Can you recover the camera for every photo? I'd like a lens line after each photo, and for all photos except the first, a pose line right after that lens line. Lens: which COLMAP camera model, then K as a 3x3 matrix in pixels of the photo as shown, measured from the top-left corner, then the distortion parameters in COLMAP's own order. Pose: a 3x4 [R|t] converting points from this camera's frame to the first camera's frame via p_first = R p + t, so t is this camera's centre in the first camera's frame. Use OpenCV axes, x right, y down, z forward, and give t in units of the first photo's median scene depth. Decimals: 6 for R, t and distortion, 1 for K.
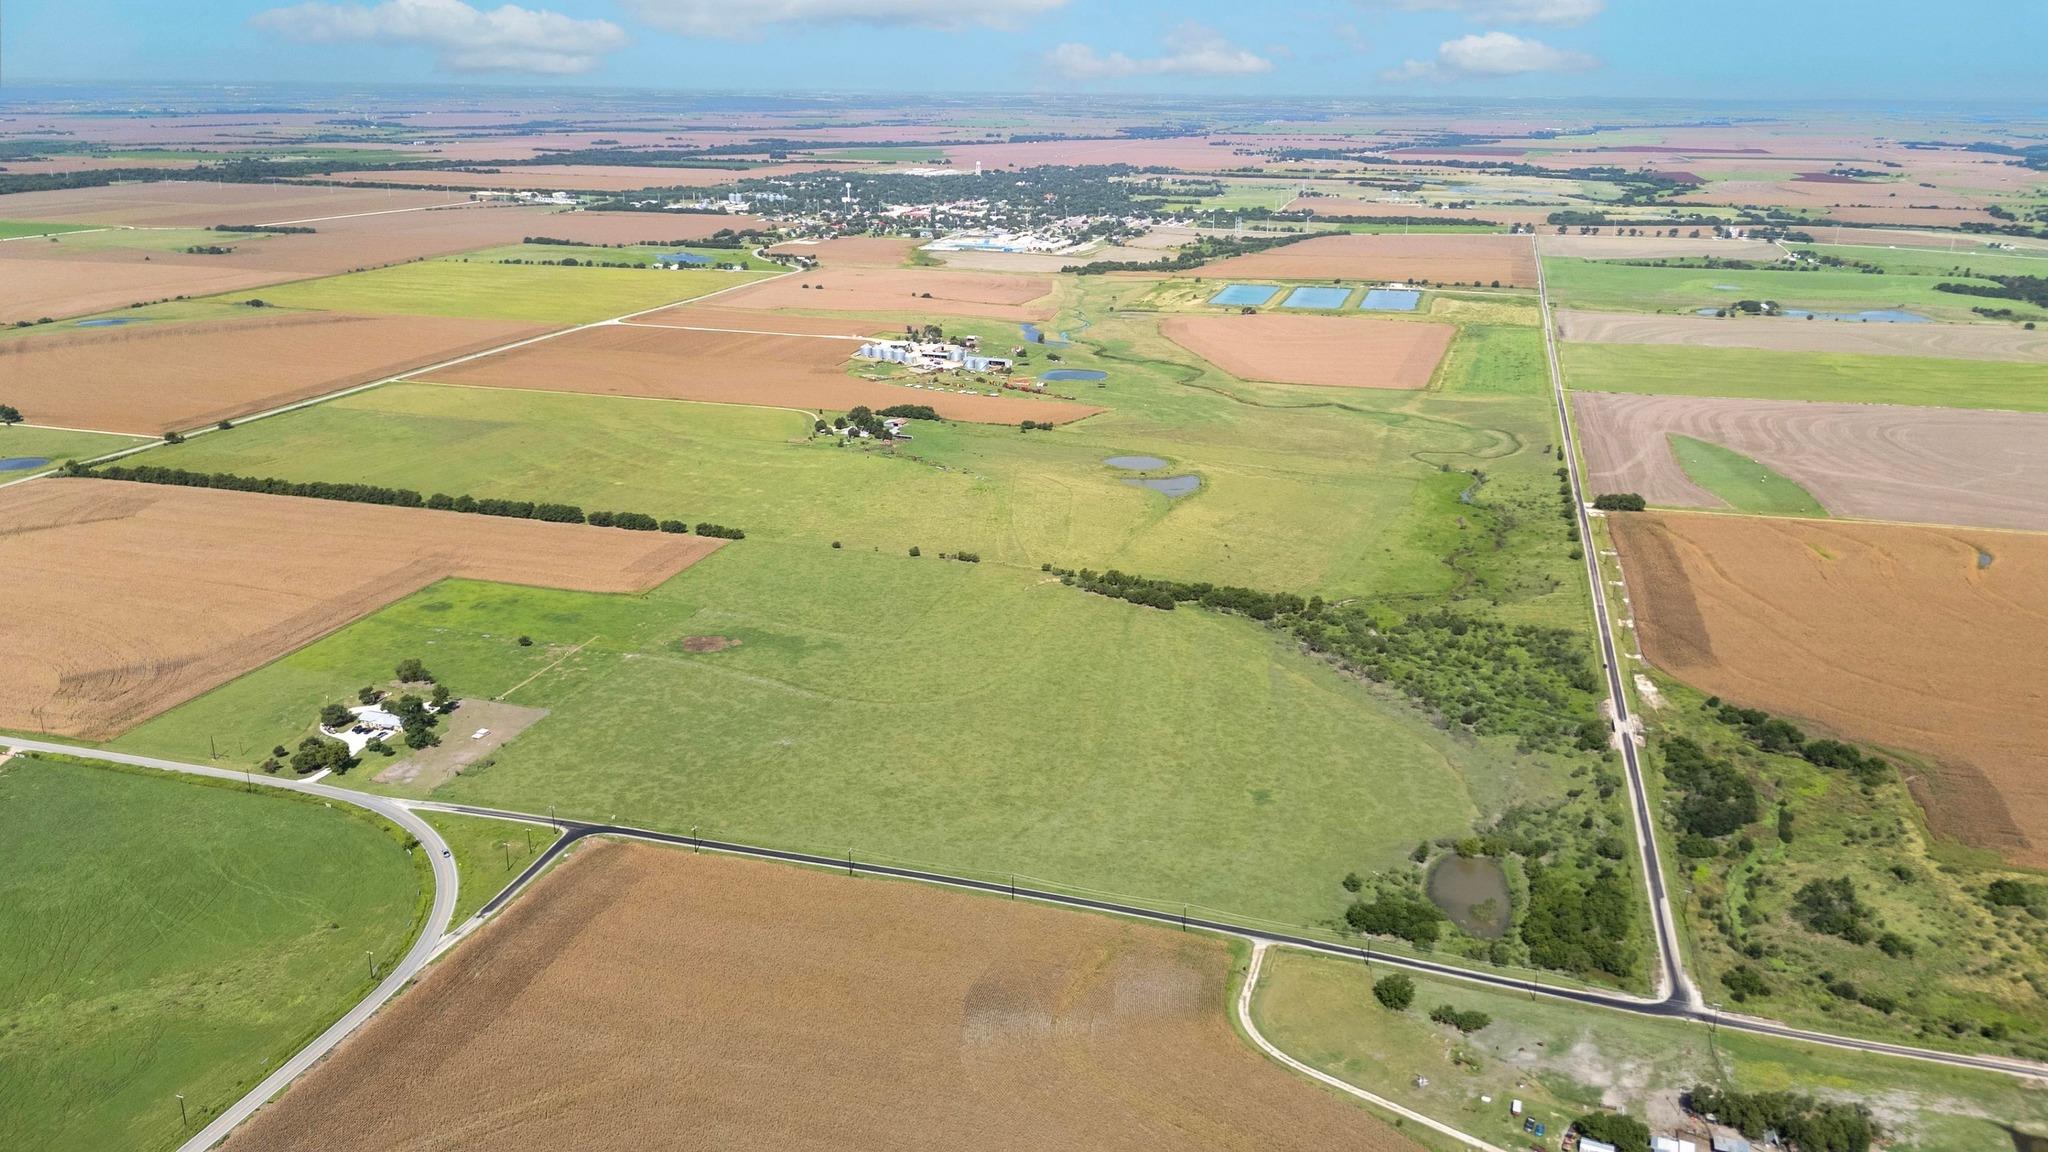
lens RADIAL K [[1508.5, 0, 1034.3], [0, 1508.5, 586.4], [0, 0, 1]] dist [0.066120, -0.054411]
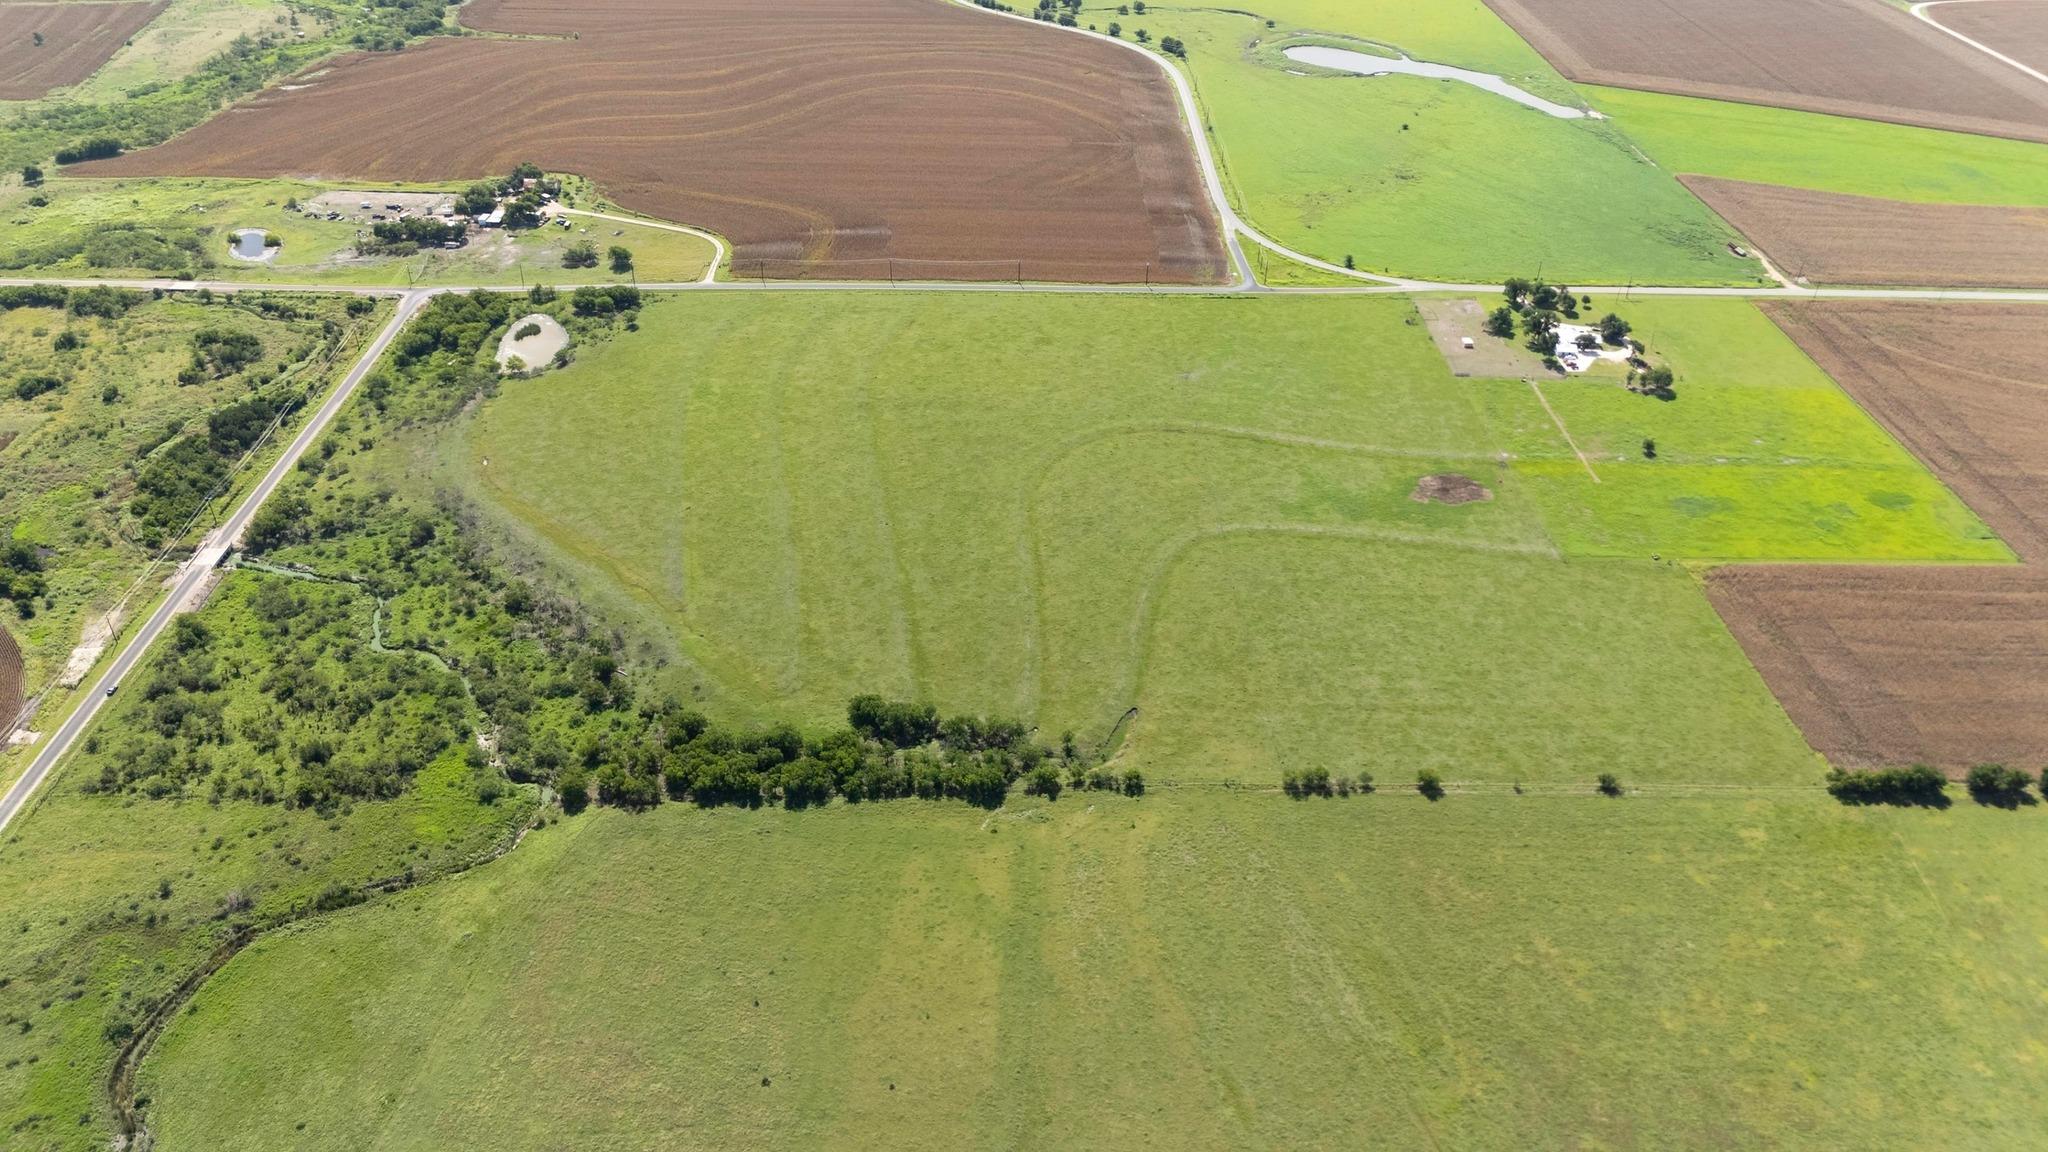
lens RADIAL K [[1508.5, 0, 1027.5], [0, 1508.5, 575.0], [0, 0, 1]] dist [0.066120, -0.054411]
pose [[-0.955506, 0.138285, -0.260547, 0.187366], [-0.122166, 0.618454, 0.776266, -0.504487], [0.268482, 0.773558, -0.574043, 1.452696]]
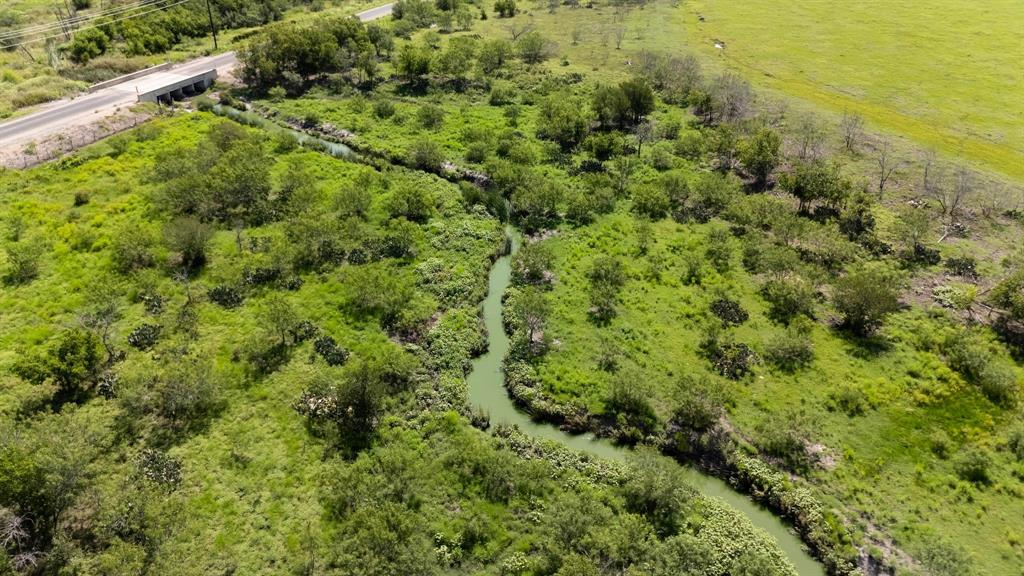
lens RADIAL K [[754.3, 0, 516.0], [0, 754.3, 291.0], [0, 0, 1]] dist [0.066120, -0.054411]
pose [[-0.997255, -0.066467, 0.032640, 0.284309], [-0.019237, 0.658211, 0.752588, -0.002254], [-0.071506, 0.749894, -0.657683, 1.063891]]
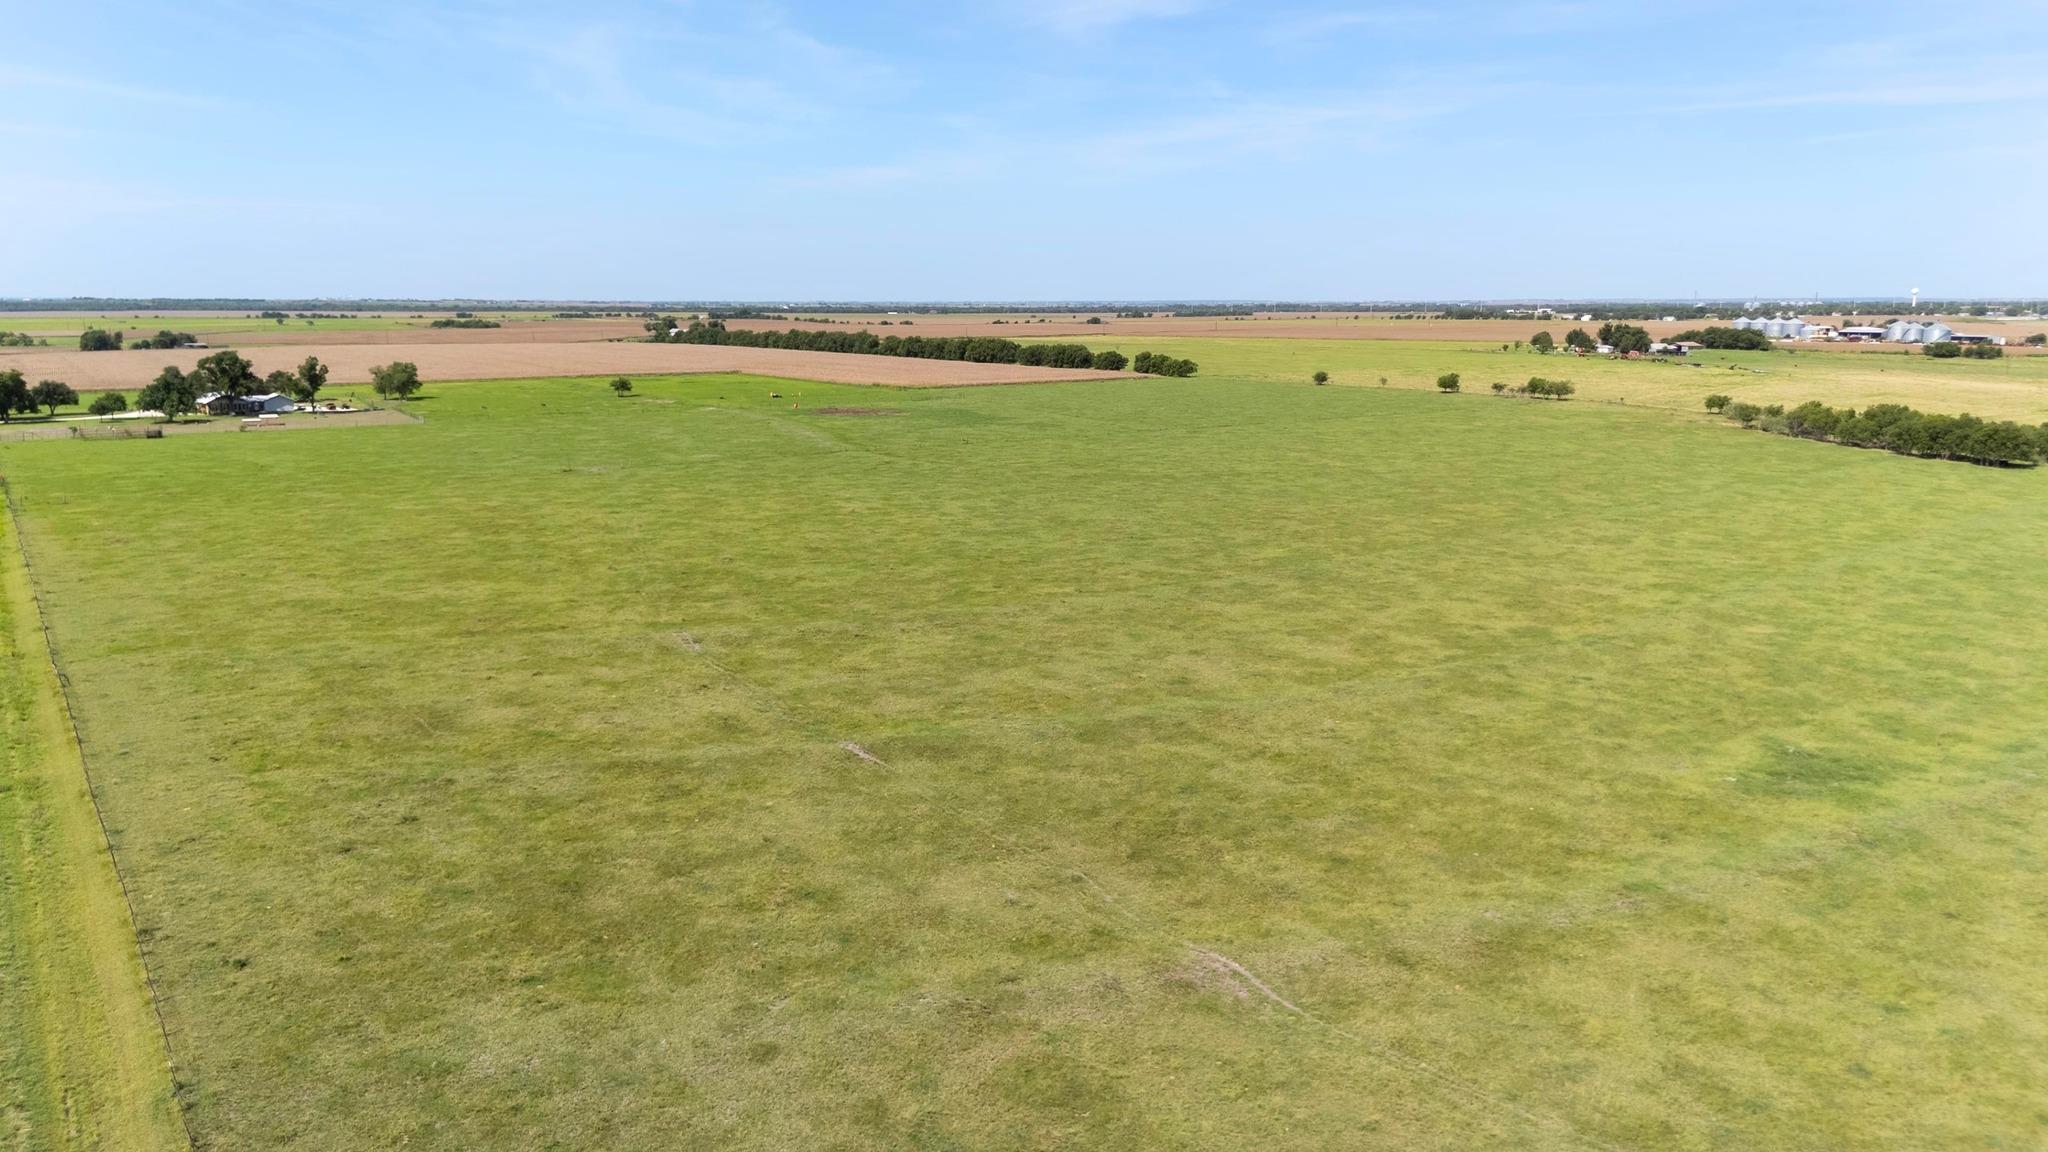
lens RADIAL K [[1508.5, 0, 1019.6], [0, 1508.5, 574.4], [0, 0, 1]] dist [0.066120, -0.054411]
pose [[0.769644, 0.109052, -0.629091, 0.155208], [-0.199680, 0.976992, -0.074933, 0.122202], [0.606445, 0.183289, 0.773711, 0.676346]]
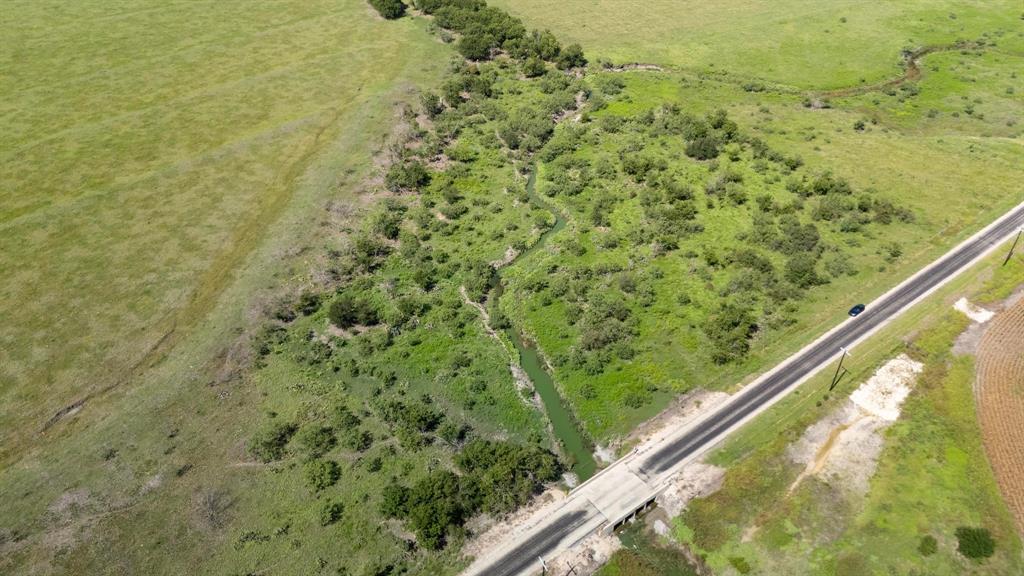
lens RADIAL K [[754.3, 0, 515.7], [0, 754.3, 289.5], [0, 0, 1]] dist [0.066120, -0.054411]
pose [[0.806498, 0.360211, -0.468838, 0.408873], [-0.193584, 0.910149, 0.366270, -0.014508], [0.558647, -0.204636, 0.803765, 0.795327]]
